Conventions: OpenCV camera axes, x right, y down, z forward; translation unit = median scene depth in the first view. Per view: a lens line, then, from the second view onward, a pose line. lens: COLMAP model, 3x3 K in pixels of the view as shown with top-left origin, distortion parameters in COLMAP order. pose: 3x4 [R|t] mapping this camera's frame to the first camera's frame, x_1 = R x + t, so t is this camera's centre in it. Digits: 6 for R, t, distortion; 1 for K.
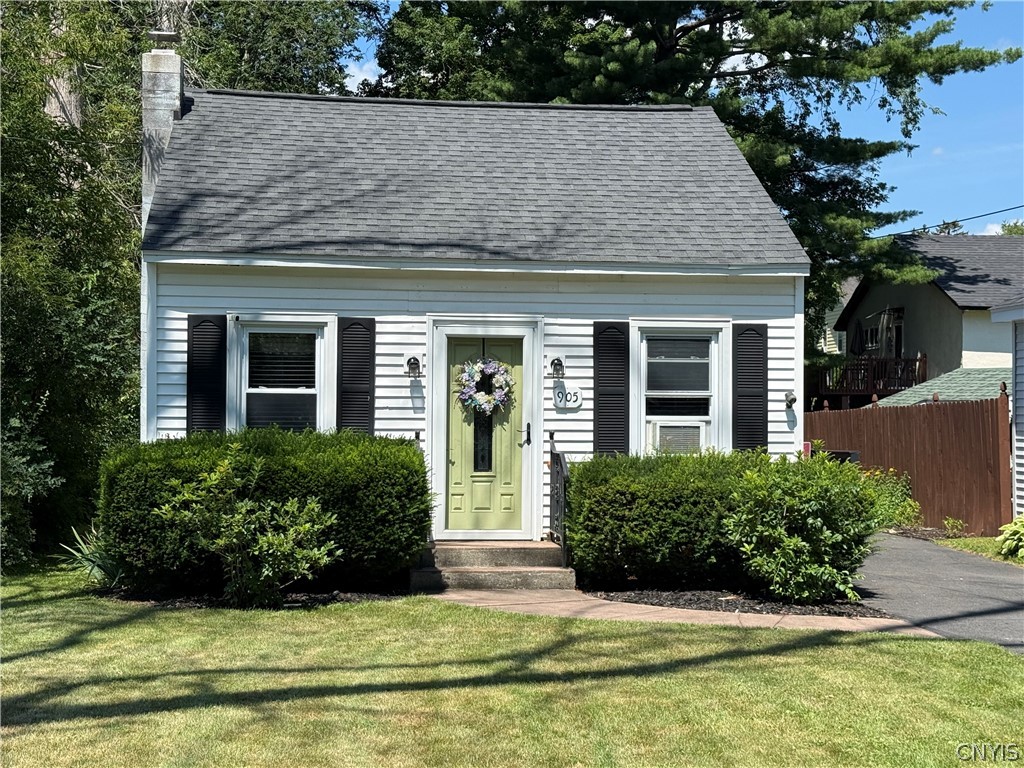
lens RADIAL K [[1525.5, 0, 512.4], [0, 1525.5, 384.7], [0, 0, 1]] dist [-0.002744, 0.000000]
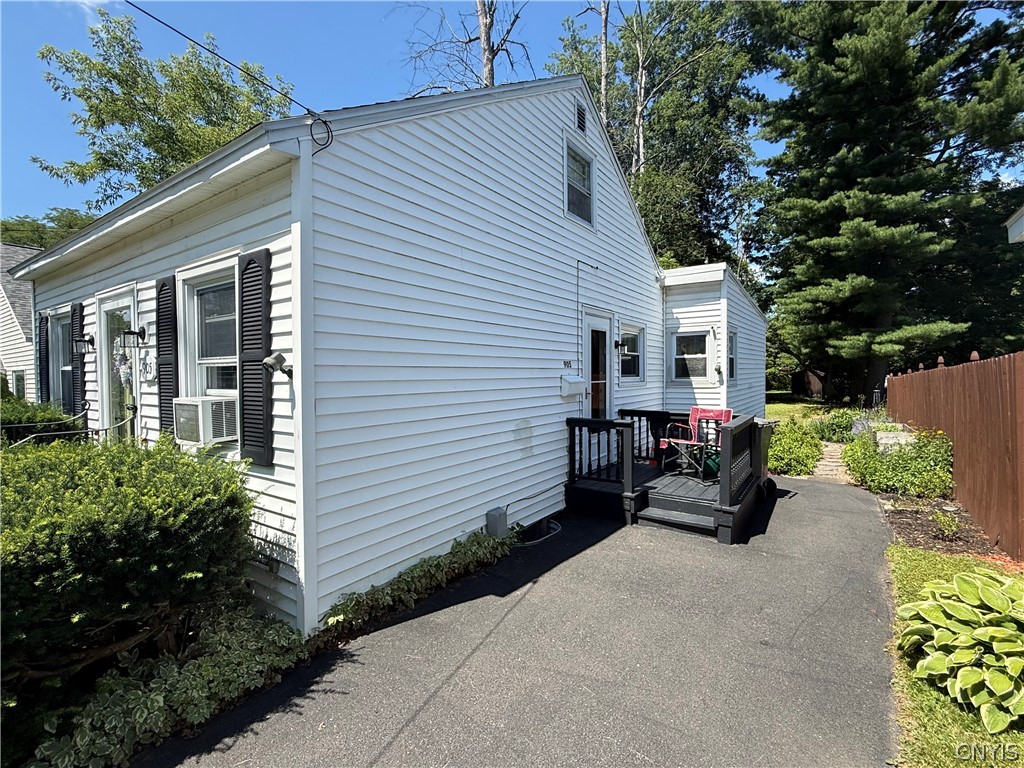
lens RADIAL K [[479.3, 0, 511.3], [0, 479.3, 382.4], [0, 0, 1]] dist [0.000337, -0.000027]
pose [[0.761855, -0.001439, -0.647746, 0.377815], [0.019334, 0.999603, 0.020518, 0.014661], [0.647459, -0.028155, 0.761580, 0.909058]]
